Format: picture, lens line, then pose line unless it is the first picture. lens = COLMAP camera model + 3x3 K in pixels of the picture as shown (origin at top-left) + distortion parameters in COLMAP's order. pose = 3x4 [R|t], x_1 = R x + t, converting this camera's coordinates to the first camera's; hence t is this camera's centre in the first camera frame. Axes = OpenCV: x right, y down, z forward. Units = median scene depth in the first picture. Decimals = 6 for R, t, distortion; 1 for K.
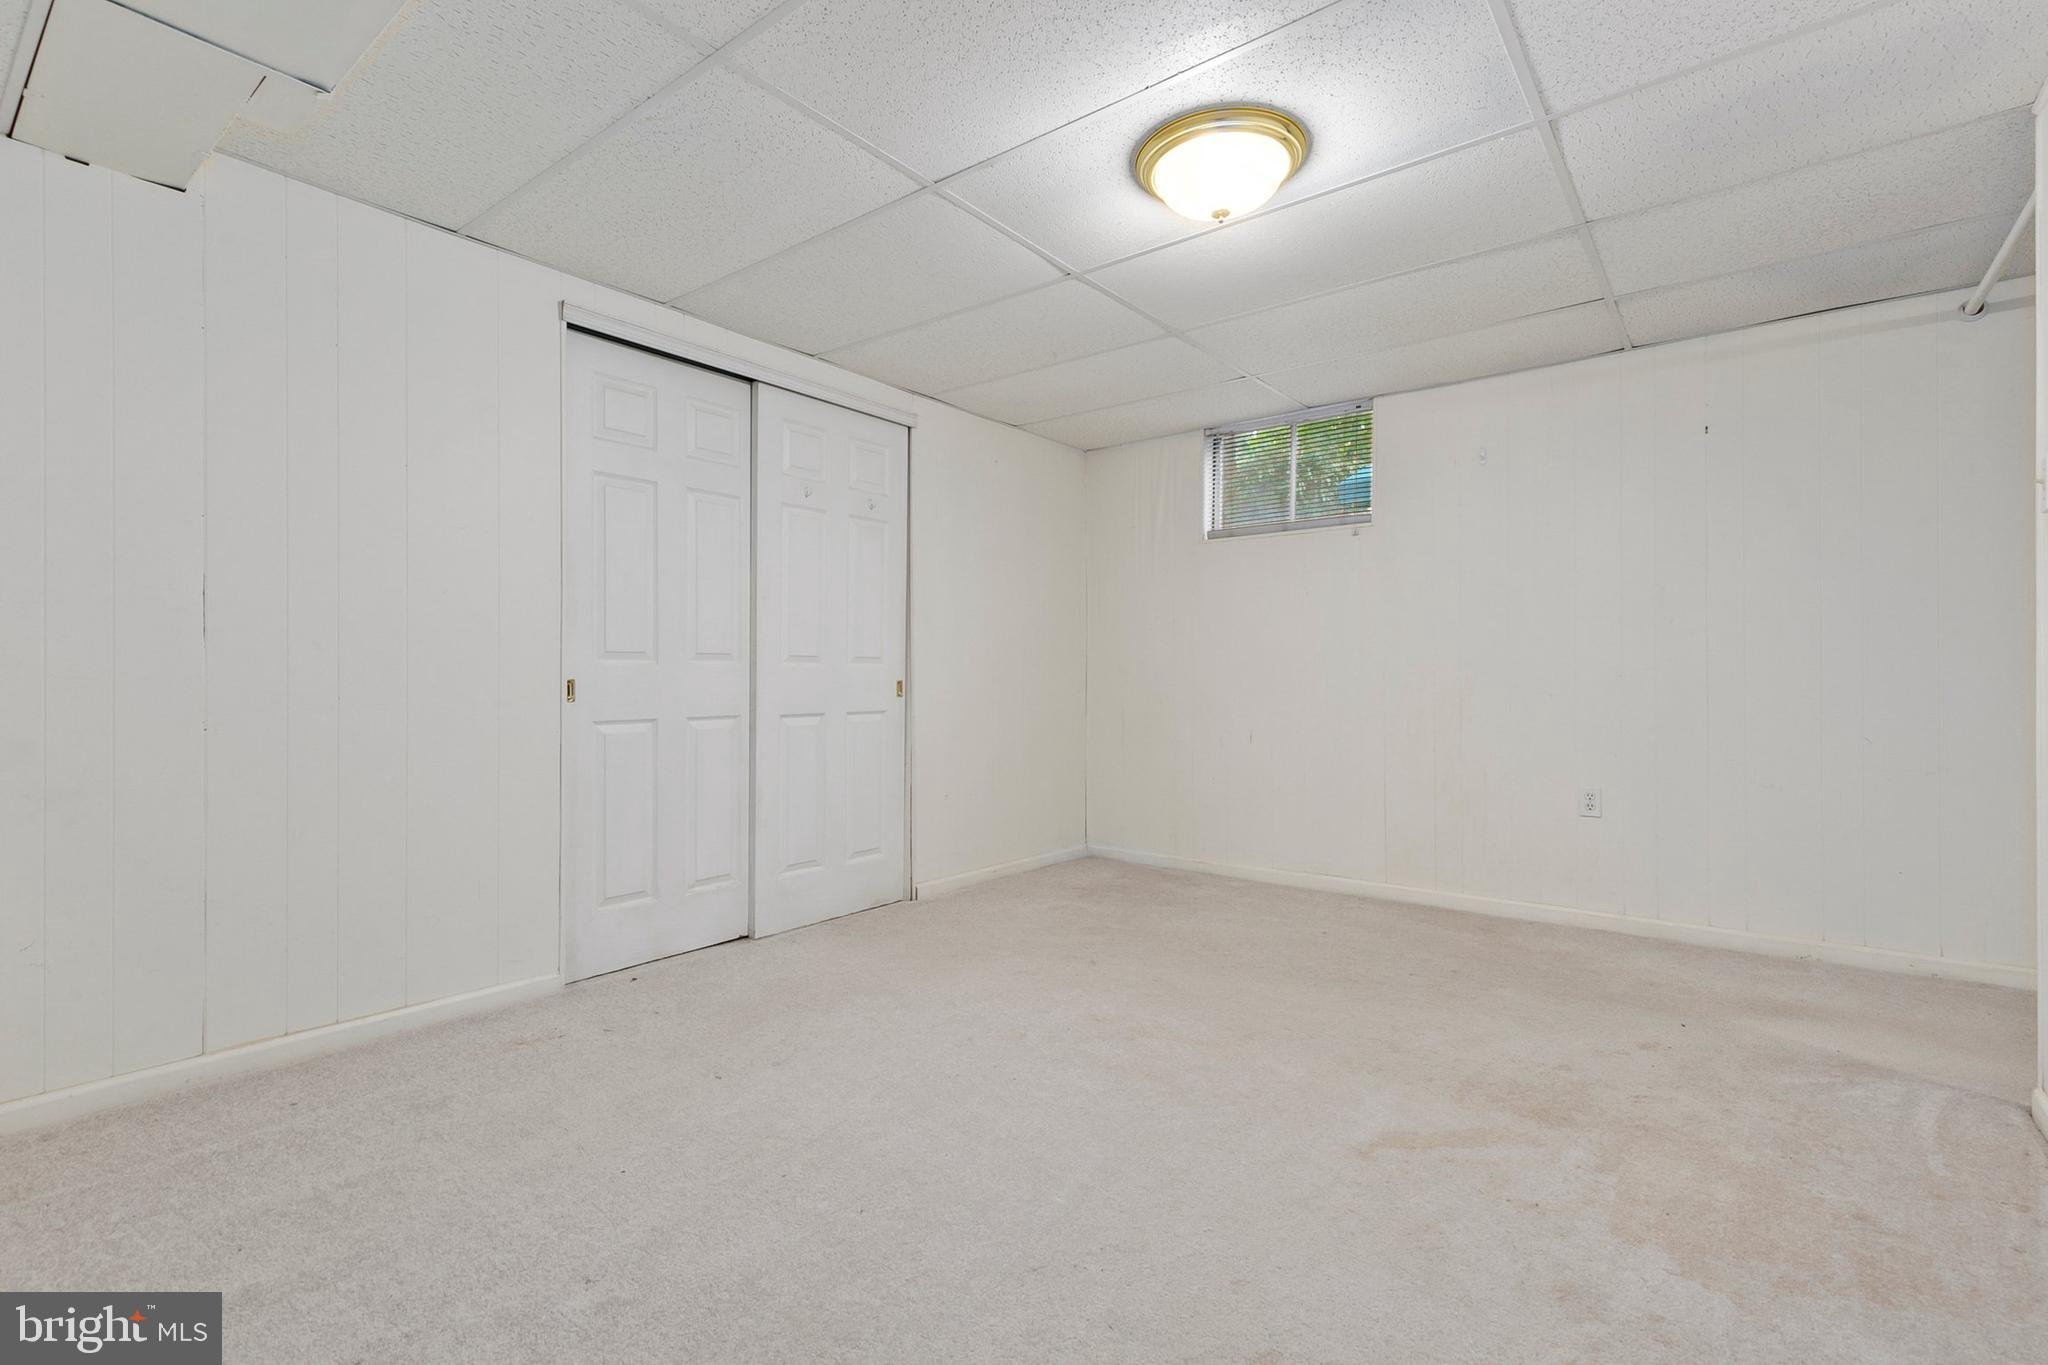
lens RADIAL K [[928.1, 0, 1016.7], [0, 928.1, 699.8], [0, 0, 1]] dist [0.004723, -0.000292]
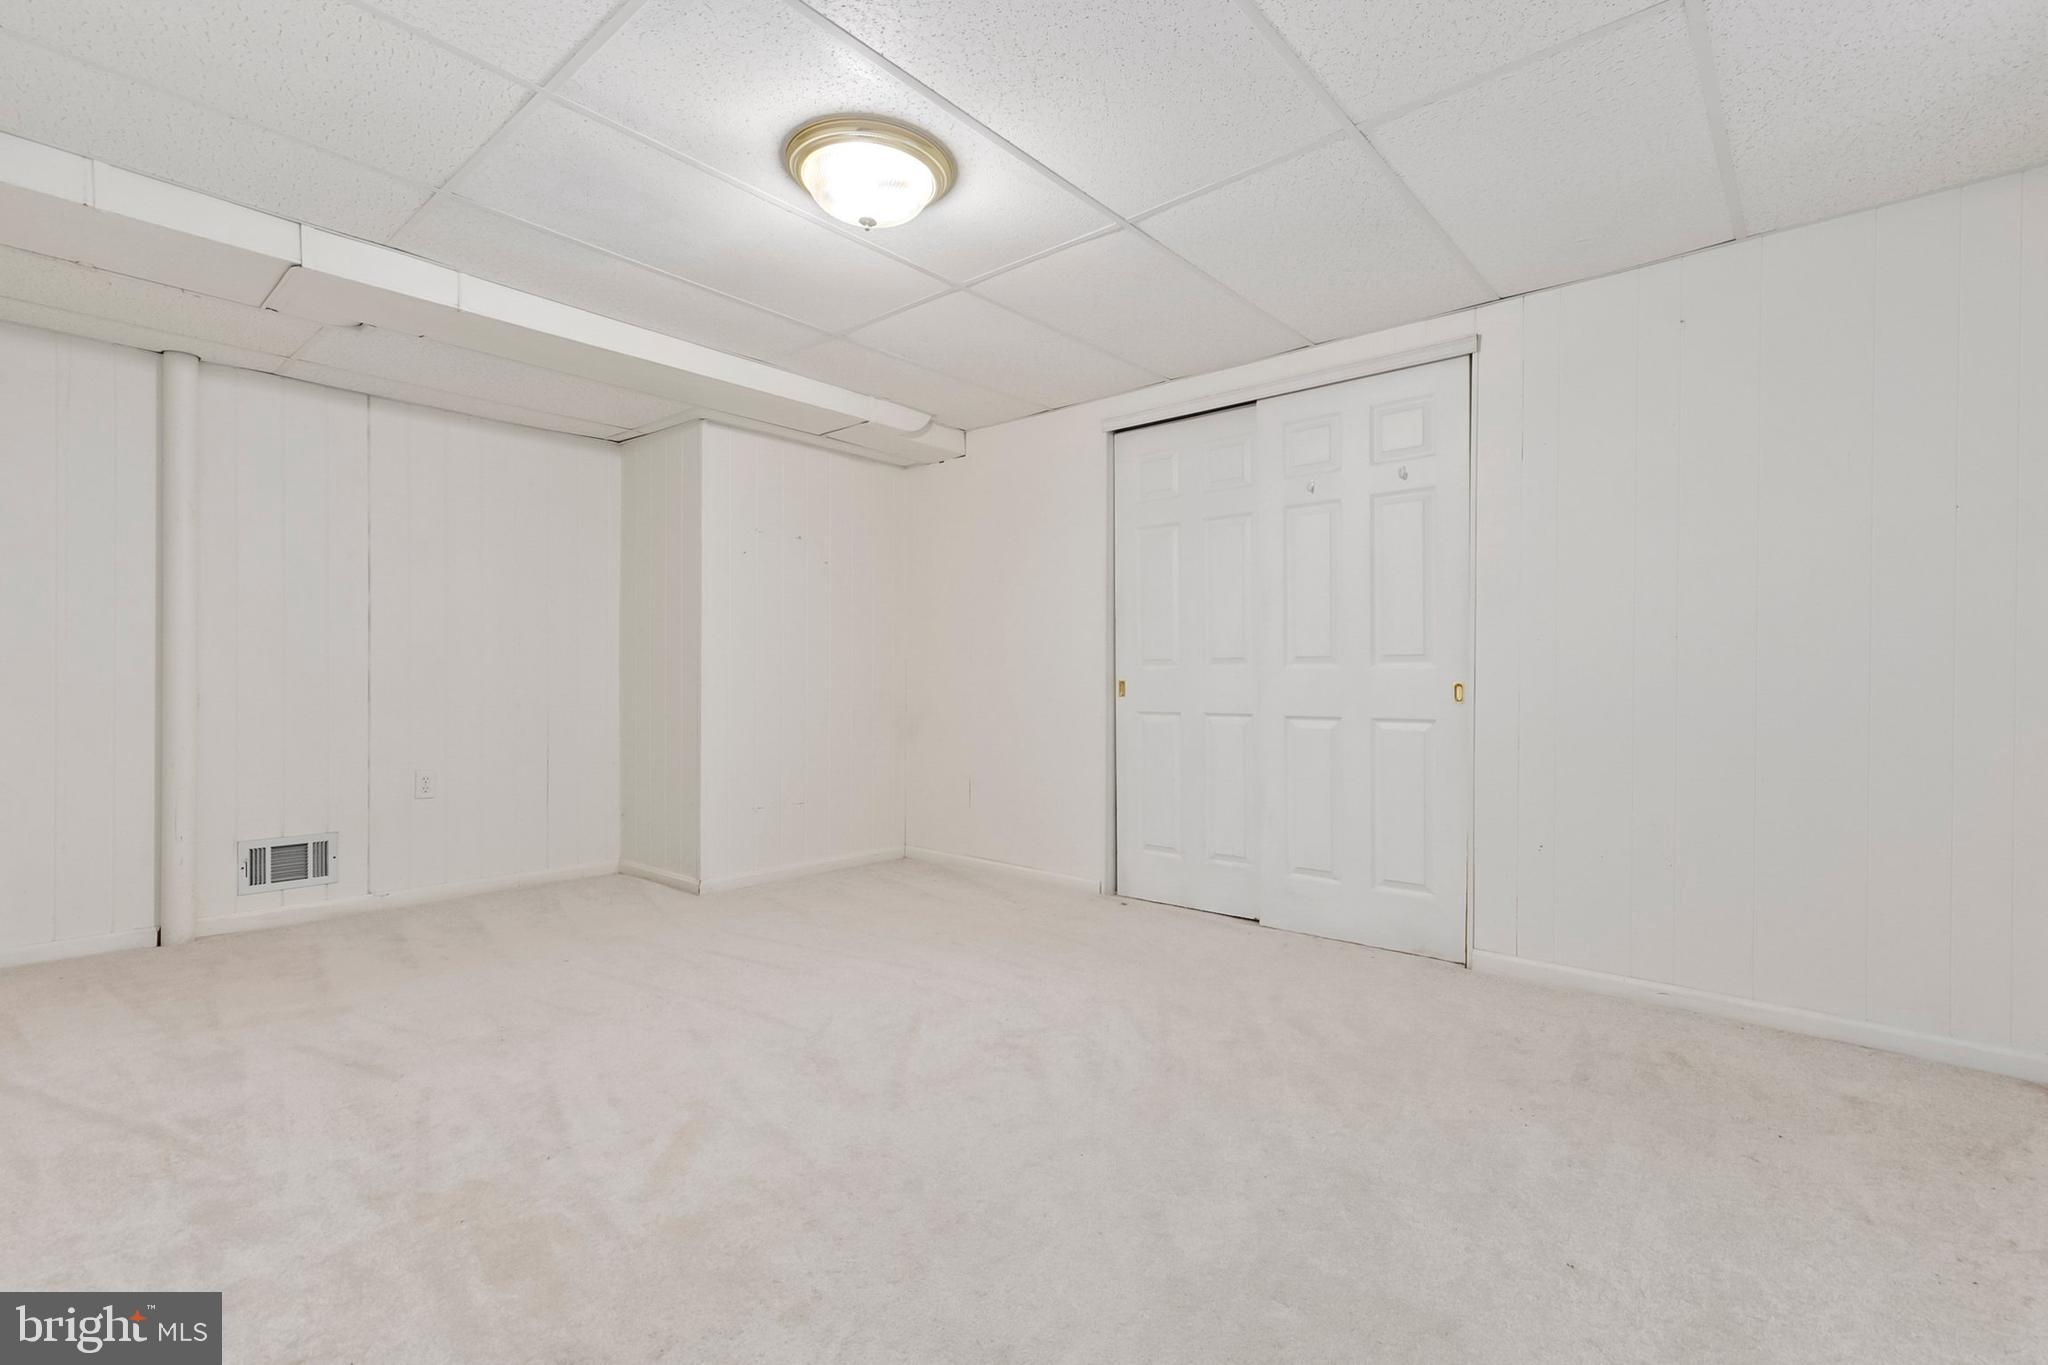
lens RADIAL K [[928.1, 0, 1016.7], [0, 928.1, 699.8], [0, 0, 1]] dist [0.004723, -0.000292]
pose [[-0.055930, 0.014069, -0.998336, 0.792539], [-0.028652, 0.999466, 0.015690, -0.007997], [0.998023, 0.029482, -0.055497, 0.784531]]
